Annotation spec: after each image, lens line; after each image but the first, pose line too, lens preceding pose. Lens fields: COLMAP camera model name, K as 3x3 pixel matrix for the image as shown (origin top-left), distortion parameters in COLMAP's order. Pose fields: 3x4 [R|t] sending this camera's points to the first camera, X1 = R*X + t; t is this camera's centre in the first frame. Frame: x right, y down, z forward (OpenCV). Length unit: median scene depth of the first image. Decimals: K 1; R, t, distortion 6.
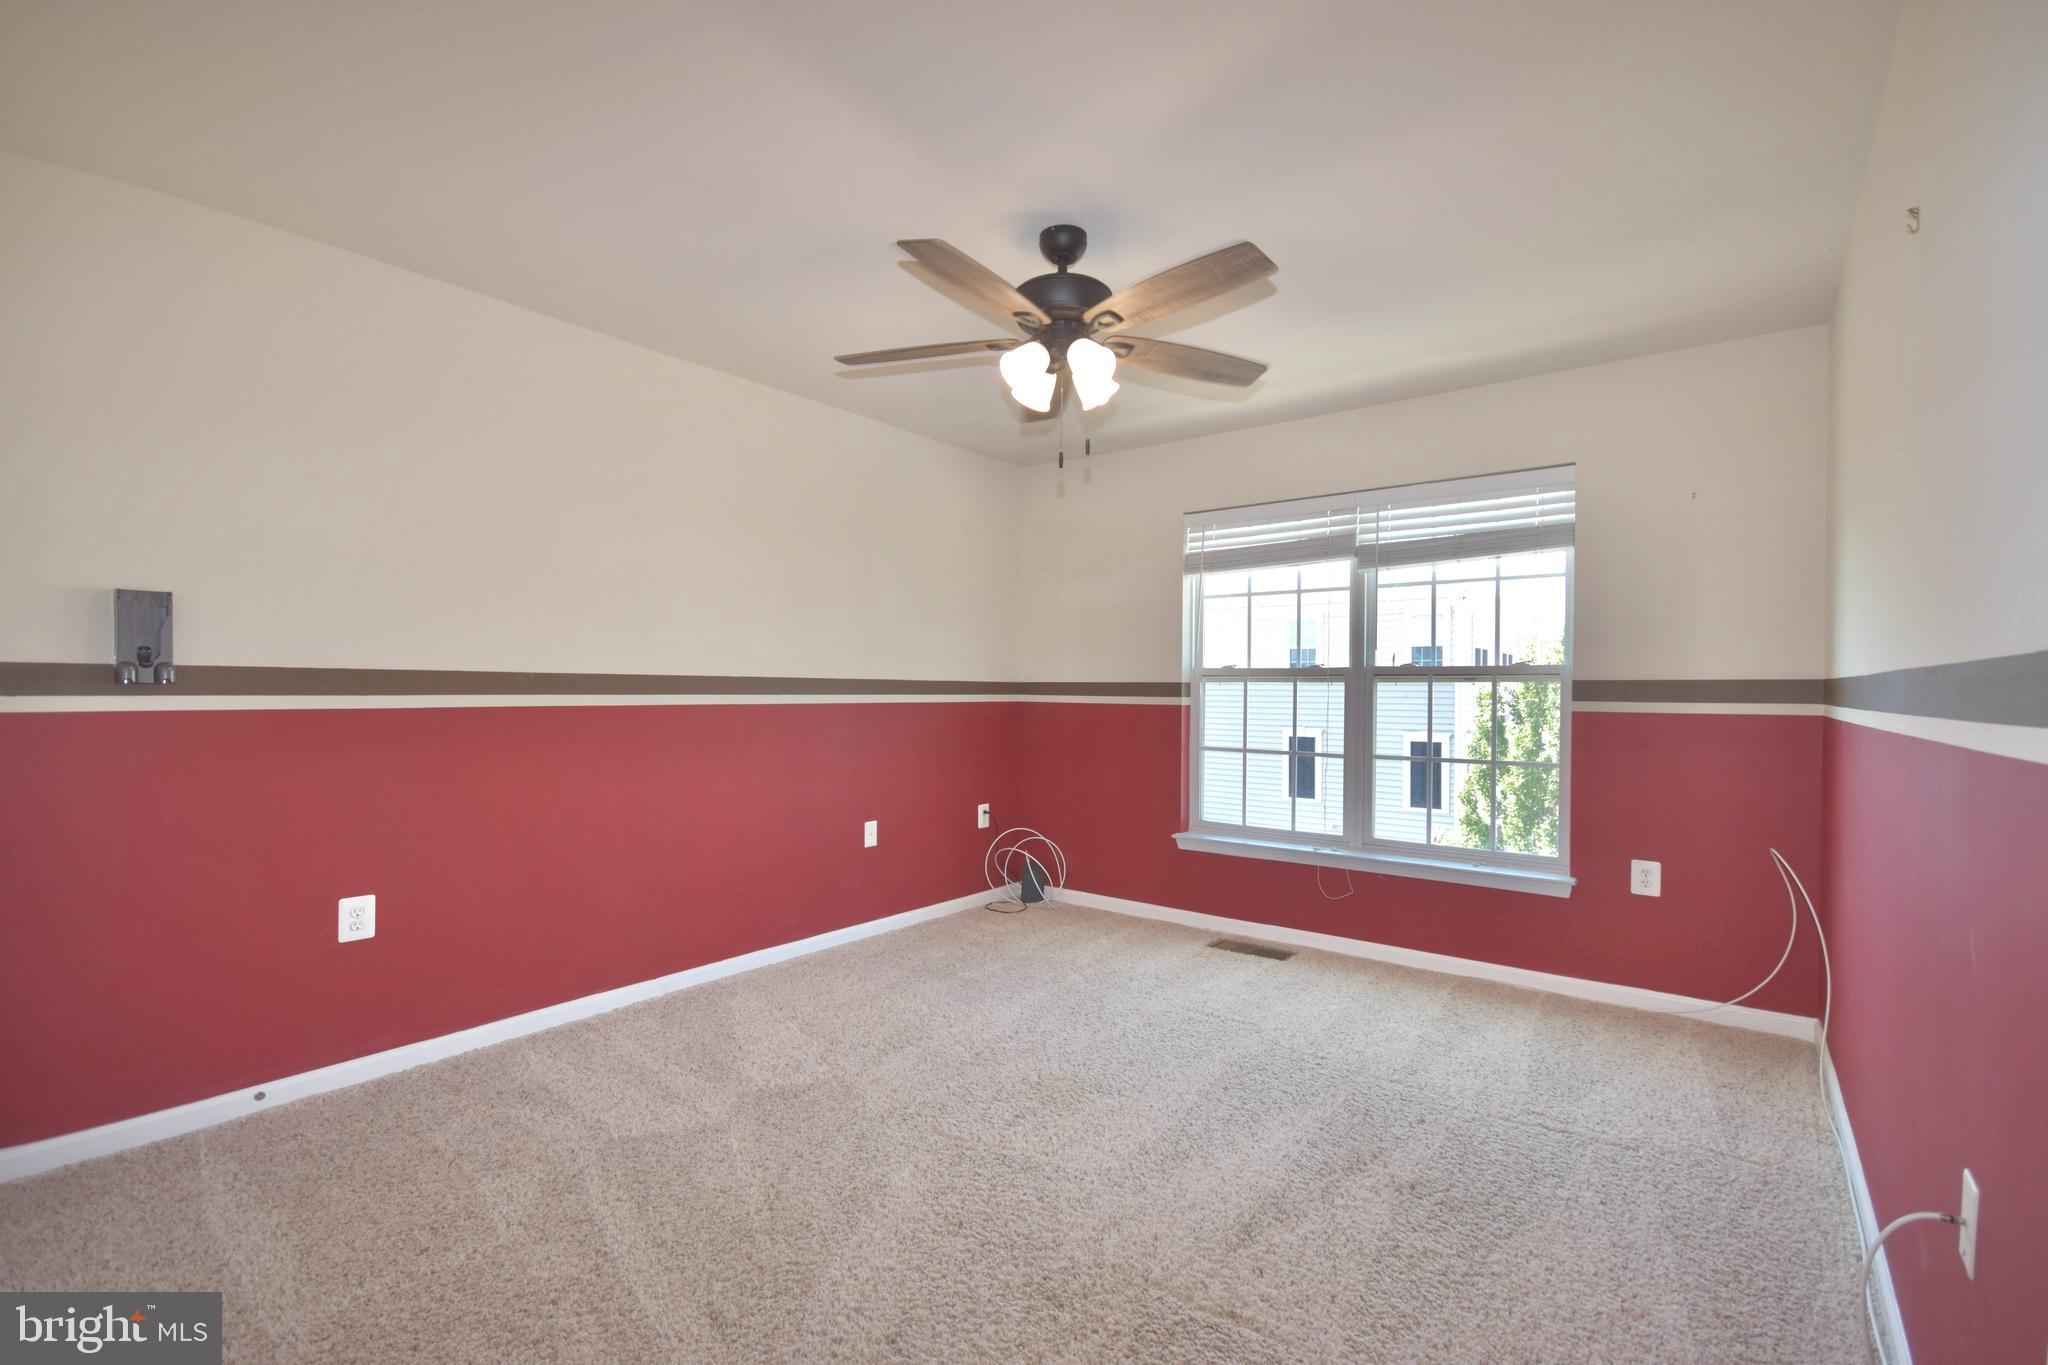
lens RADIAL K [[904.1, 0, 1026.4], [0, 904.1, 692.8], [0, 0, 1]] dist [0.005956, -0.007429]
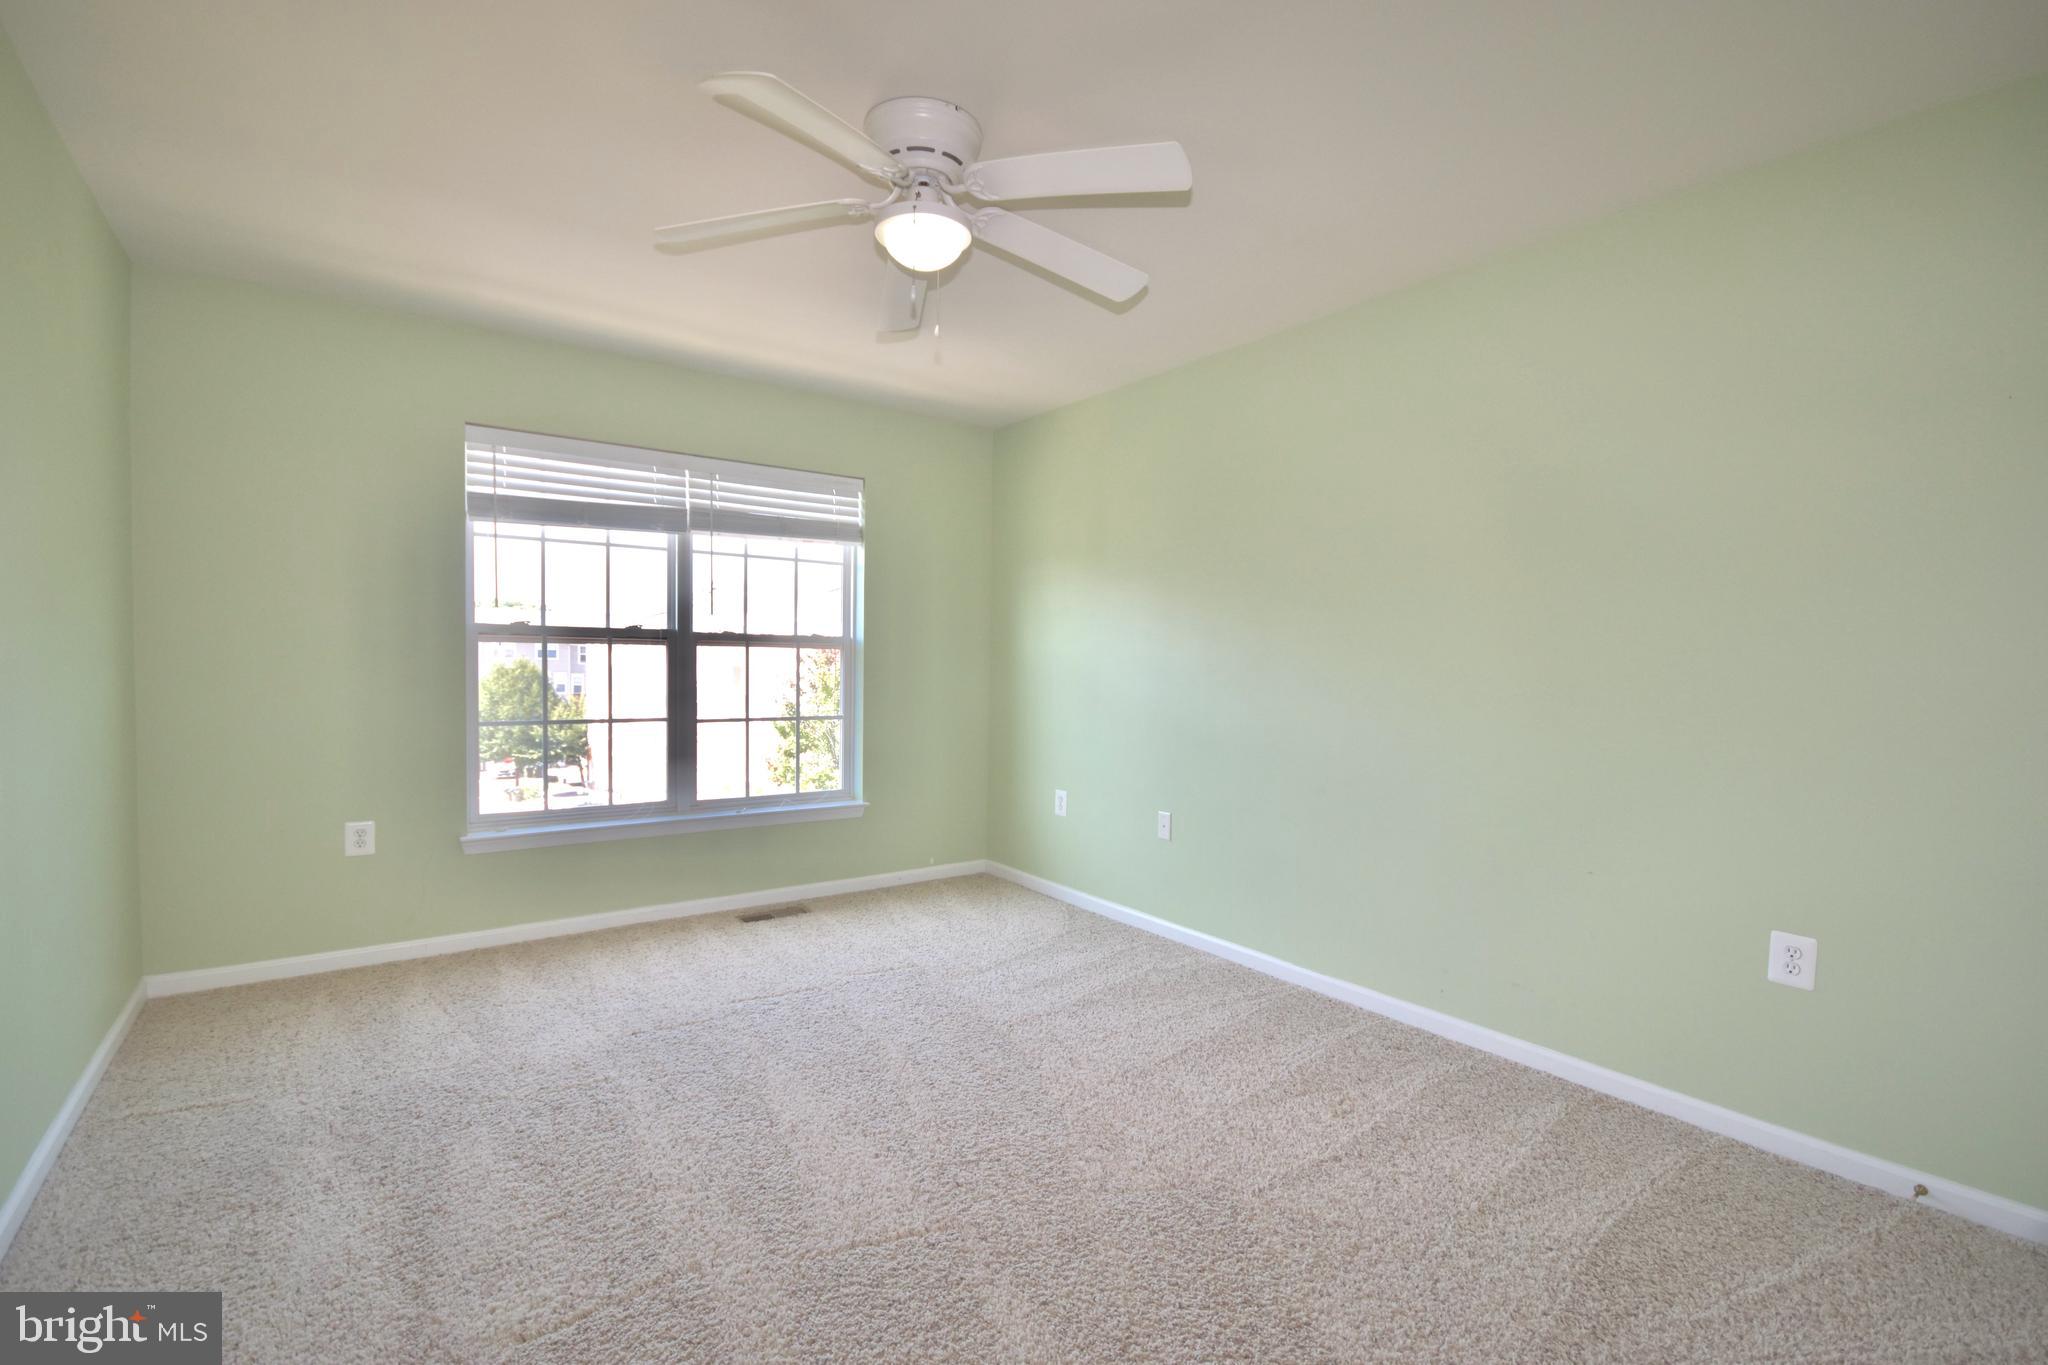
lens RADIAL K [[904.1, 0, 1026.4], [0, 904.1, 692.8], [0, 0, 1]] dist [0.005956, -0.007429]
pose [[0.284196, -0.029630, 0.958308, -0.497643], [-0.009780, 0.999381, 0.033801, 0.002644], [-0.958716, -0.018979, 0.283730, 0.364534]]
